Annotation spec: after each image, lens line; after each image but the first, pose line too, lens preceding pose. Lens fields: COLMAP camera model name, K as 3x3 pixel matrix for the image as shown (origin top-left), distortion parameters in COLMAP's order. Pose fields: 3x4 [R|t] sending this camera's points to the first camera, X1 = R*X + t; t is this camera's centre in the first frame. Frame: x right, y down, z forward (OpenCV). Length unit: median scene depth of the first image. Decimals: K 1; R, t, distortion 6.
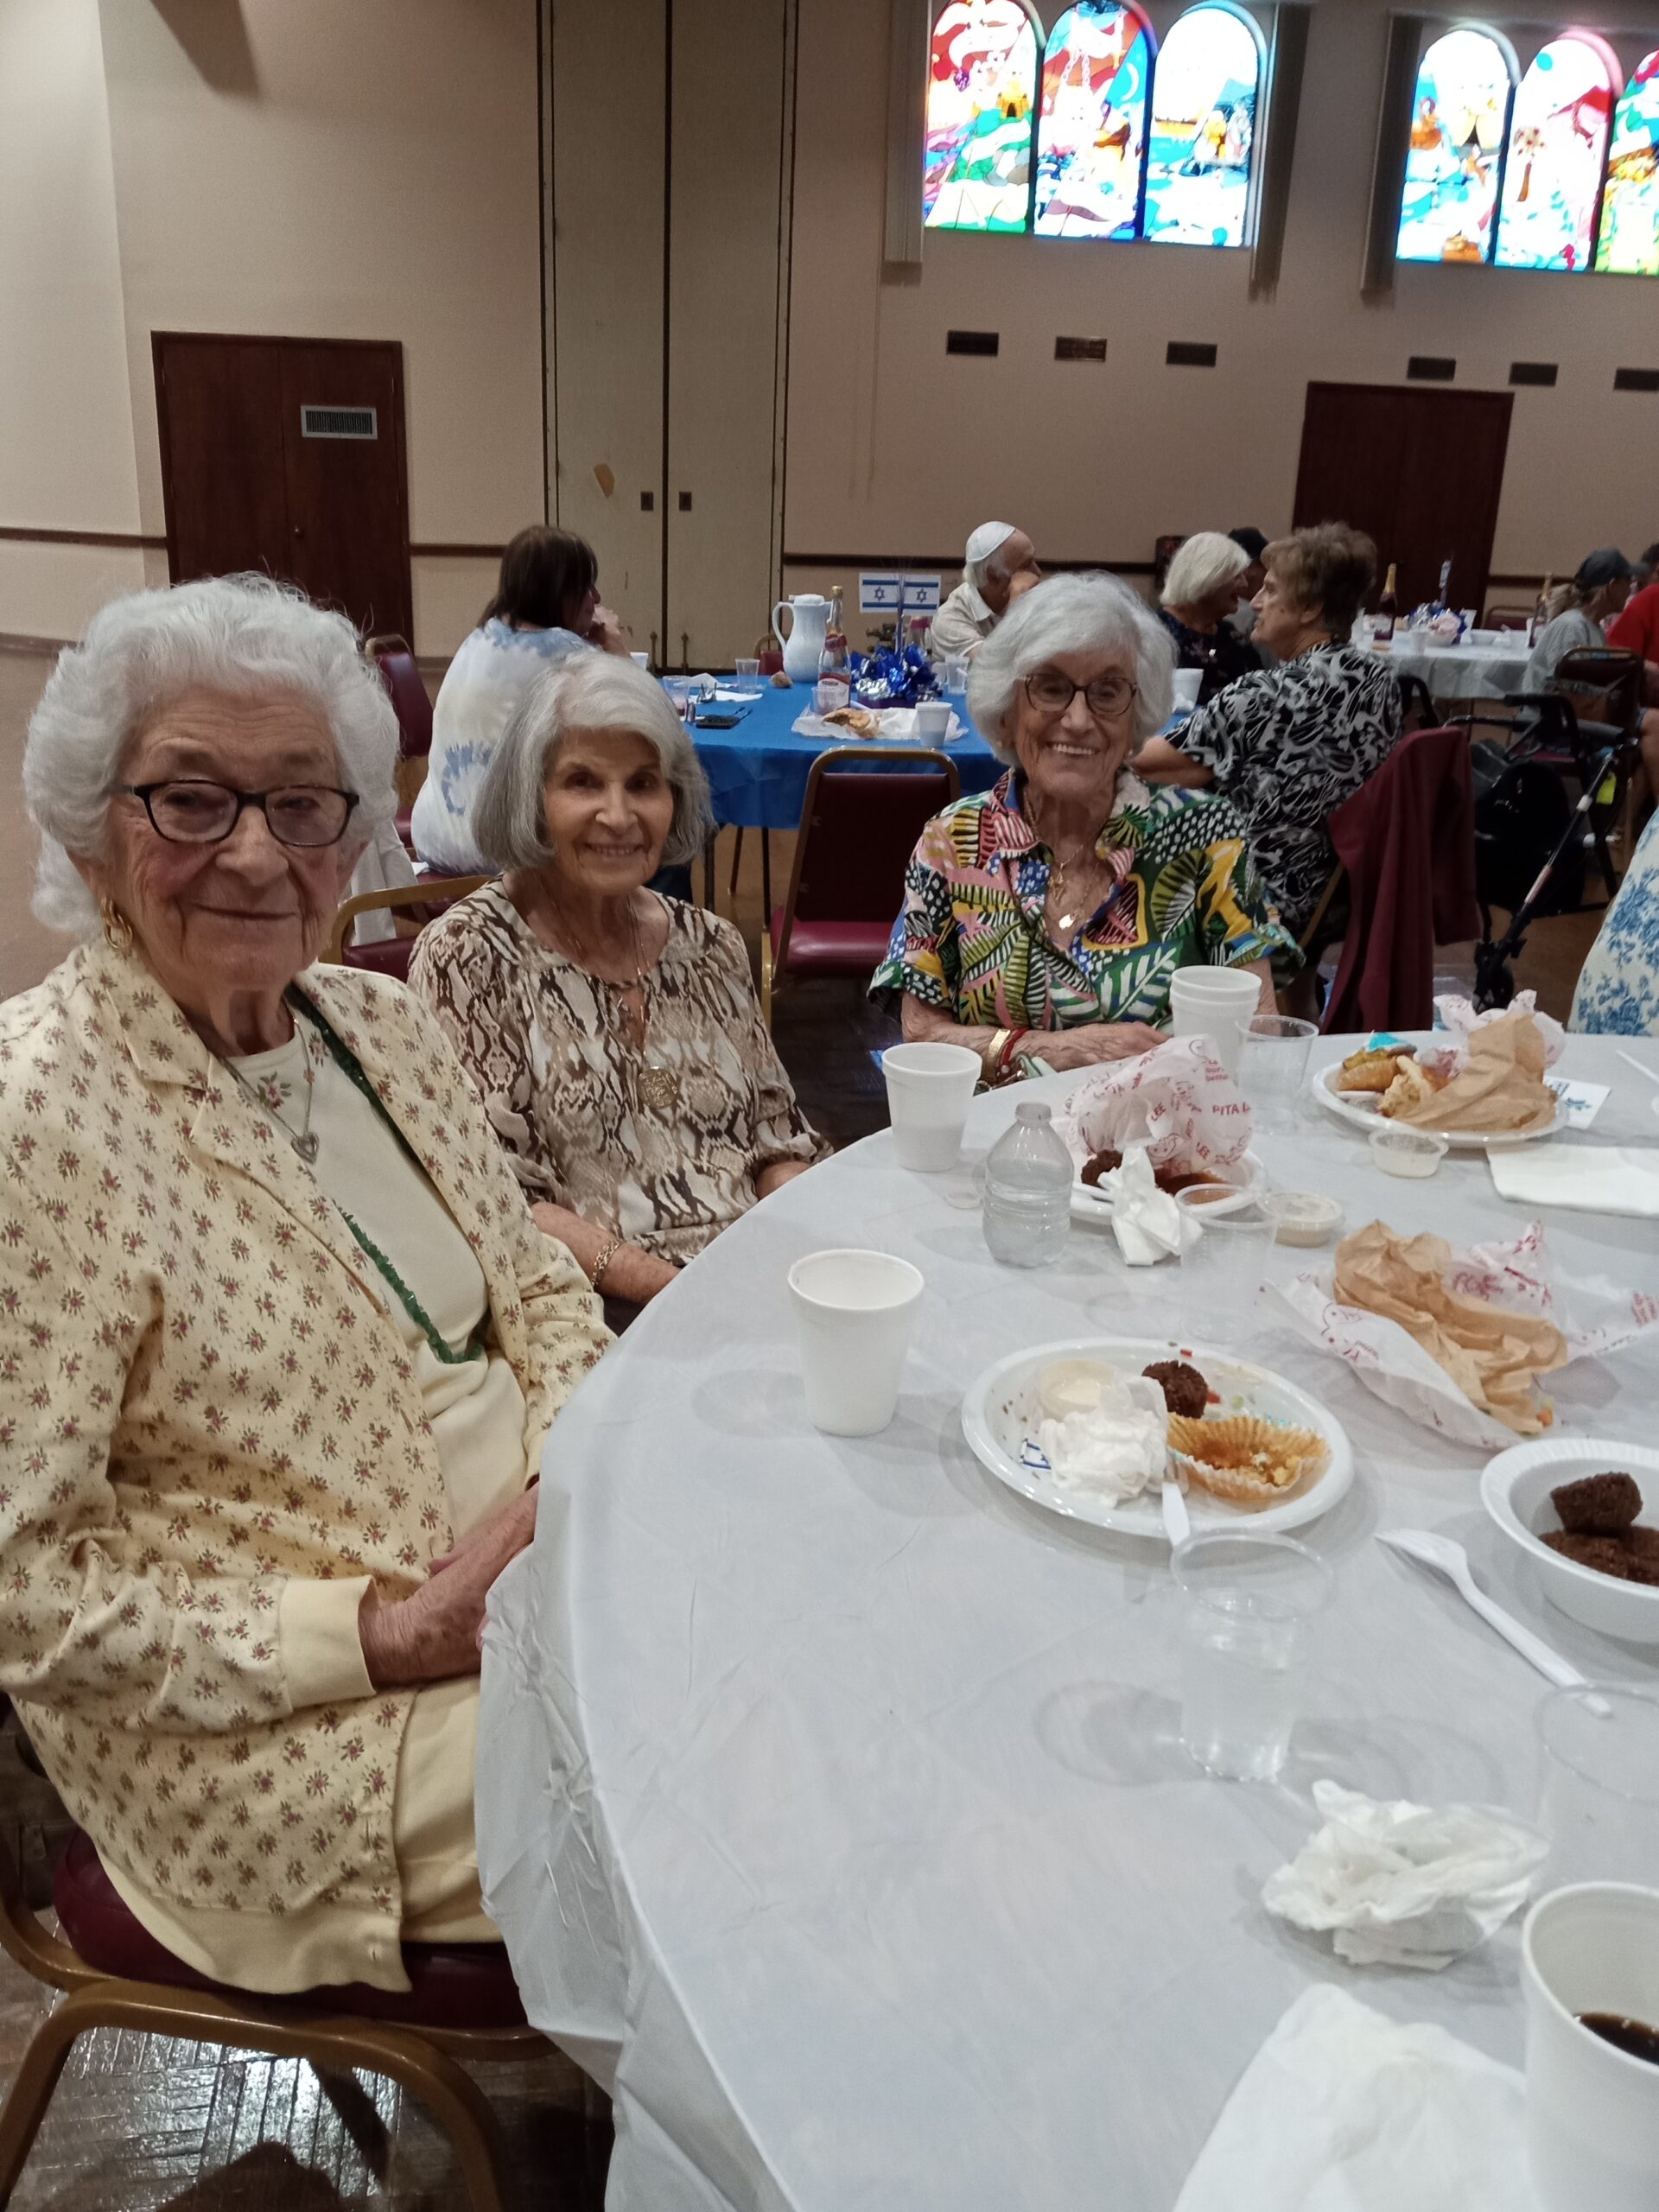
lens RADIAL K [[1787.4, 0, 801.4], [0, 1787.4, 1105.0], [0, 0, 1]] dist [-0.002389, -0.005727]
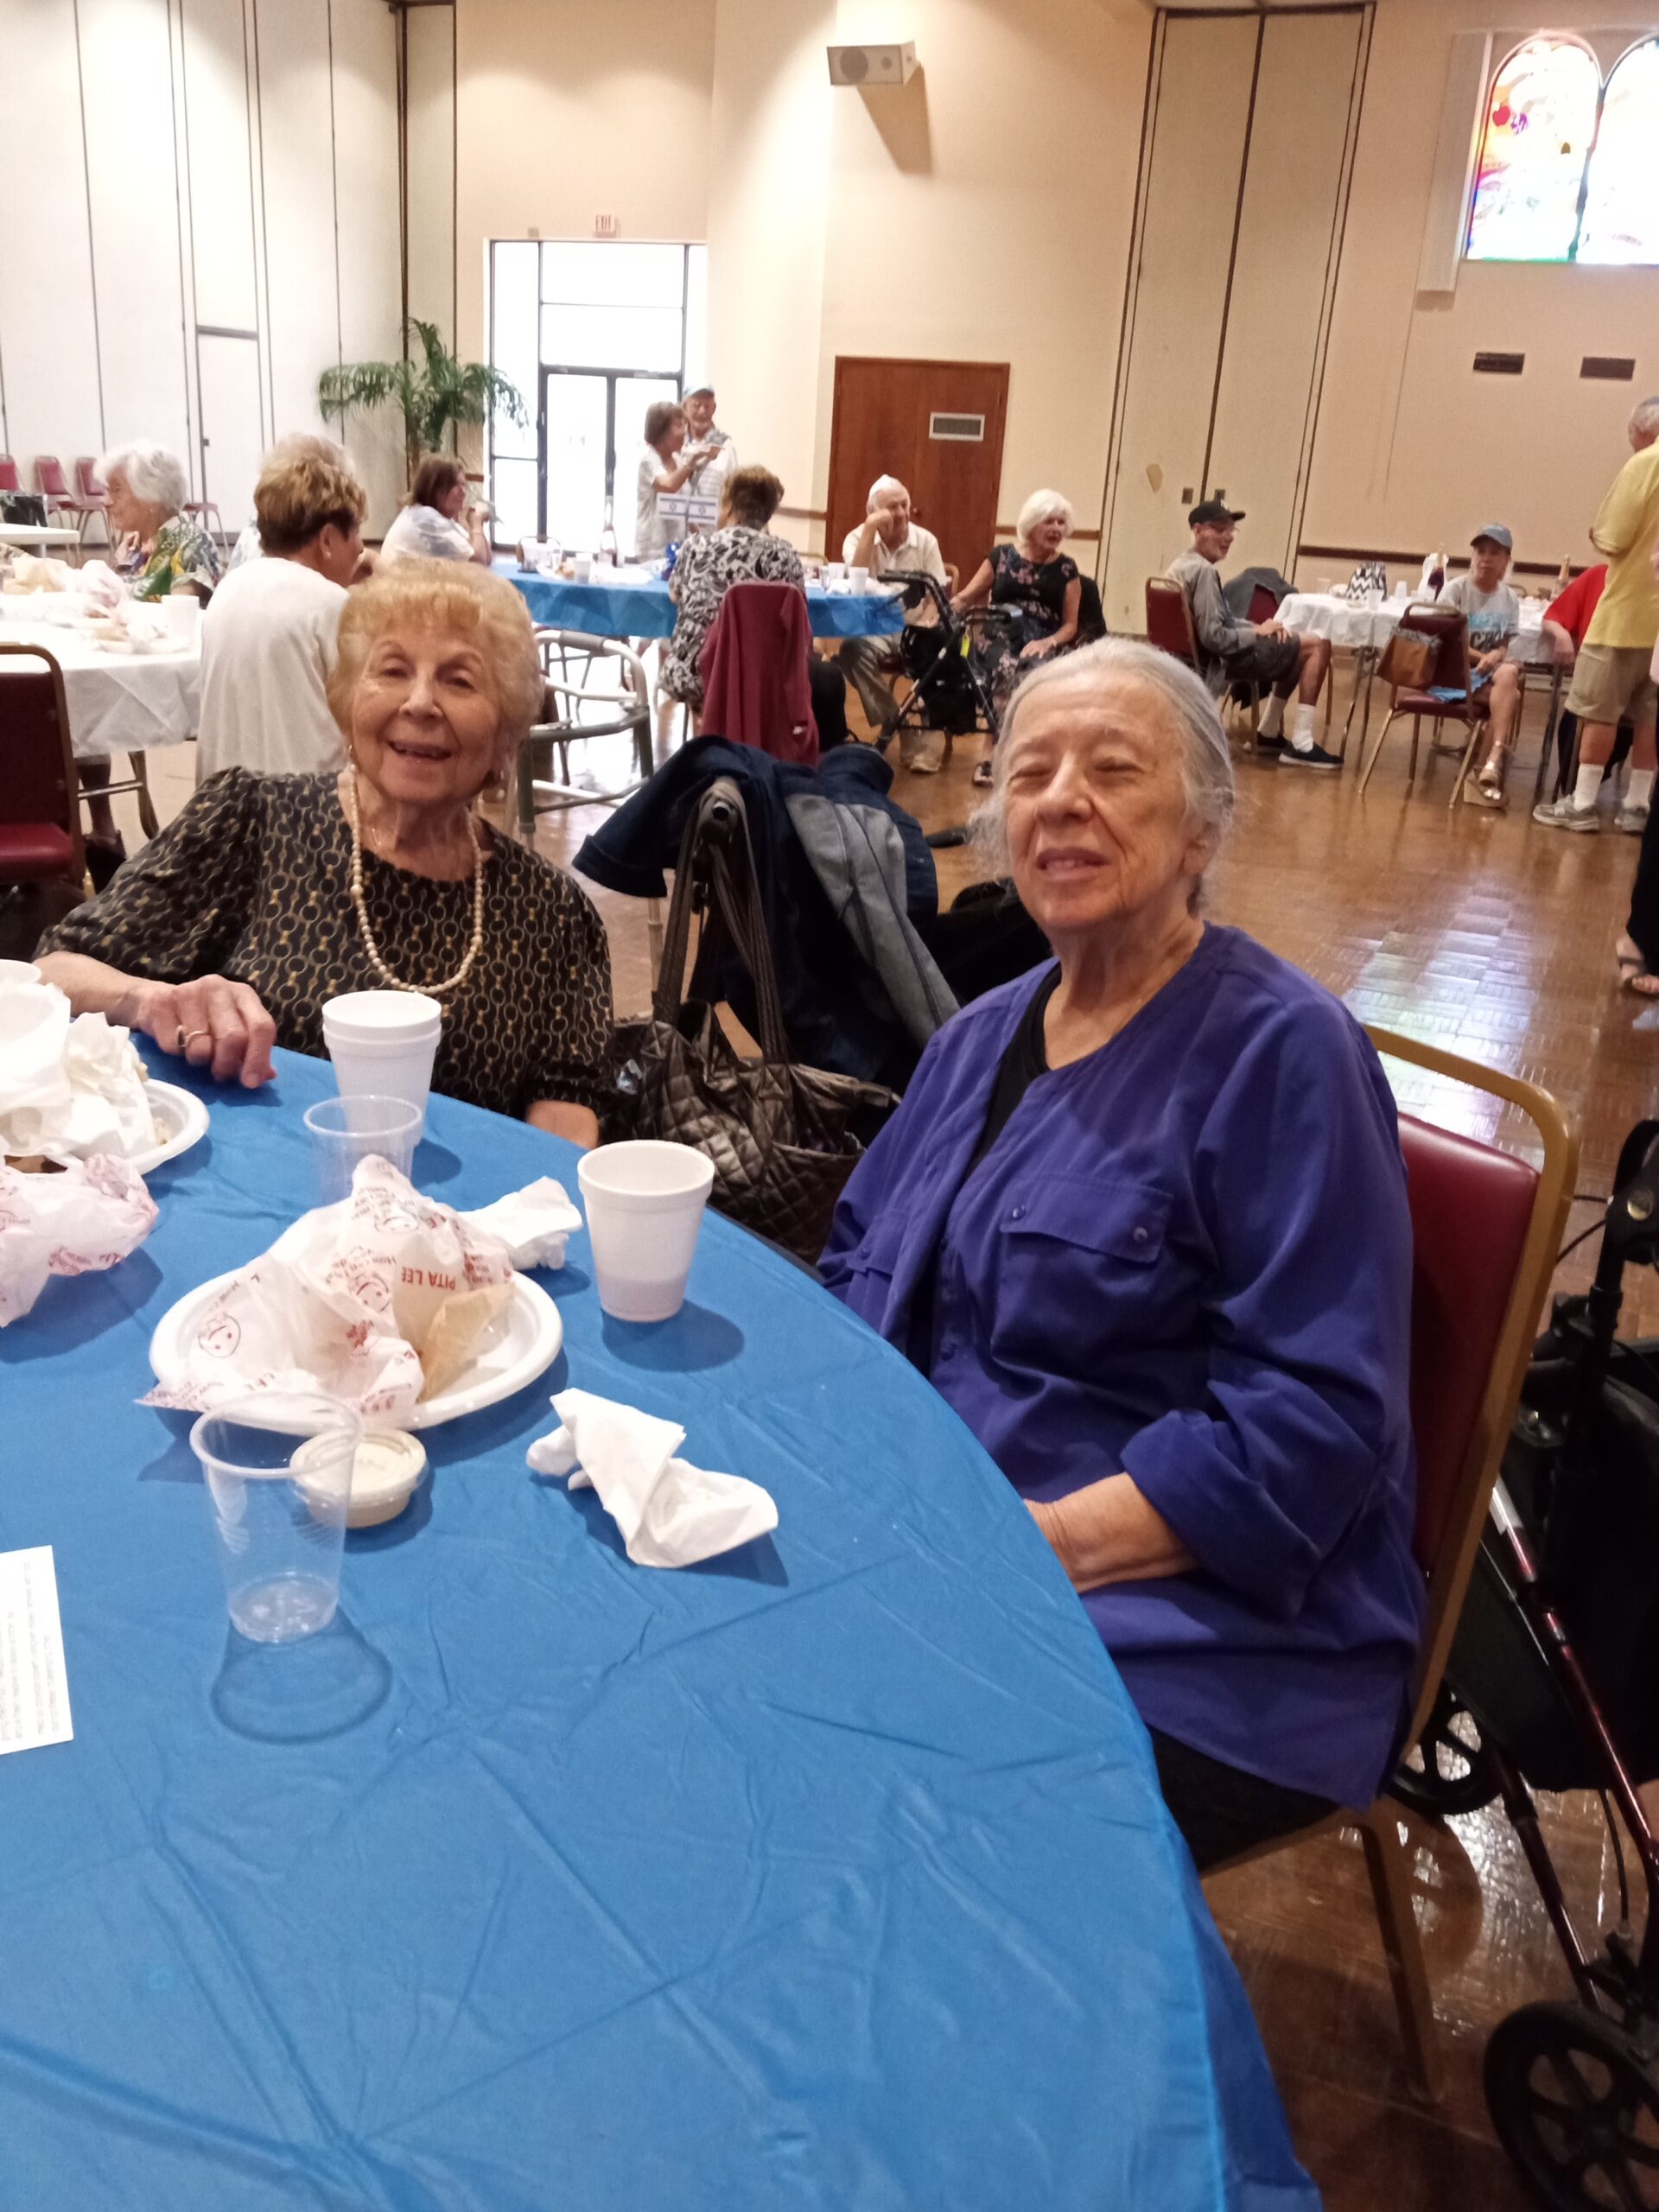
lens RADIAL K [[1787.4, 0, 801.4], [0, 1787.4, 1105.0], [0, 0, 1]] dist [-0.002389, -0.005727]
pose [[0.856350, 0.193762, -0.478667, 0.351893], [-0.199416, 0.979115, 0.039579, 0.062015], [0.476339, 0.061561, 0.877104, -0.137463]]
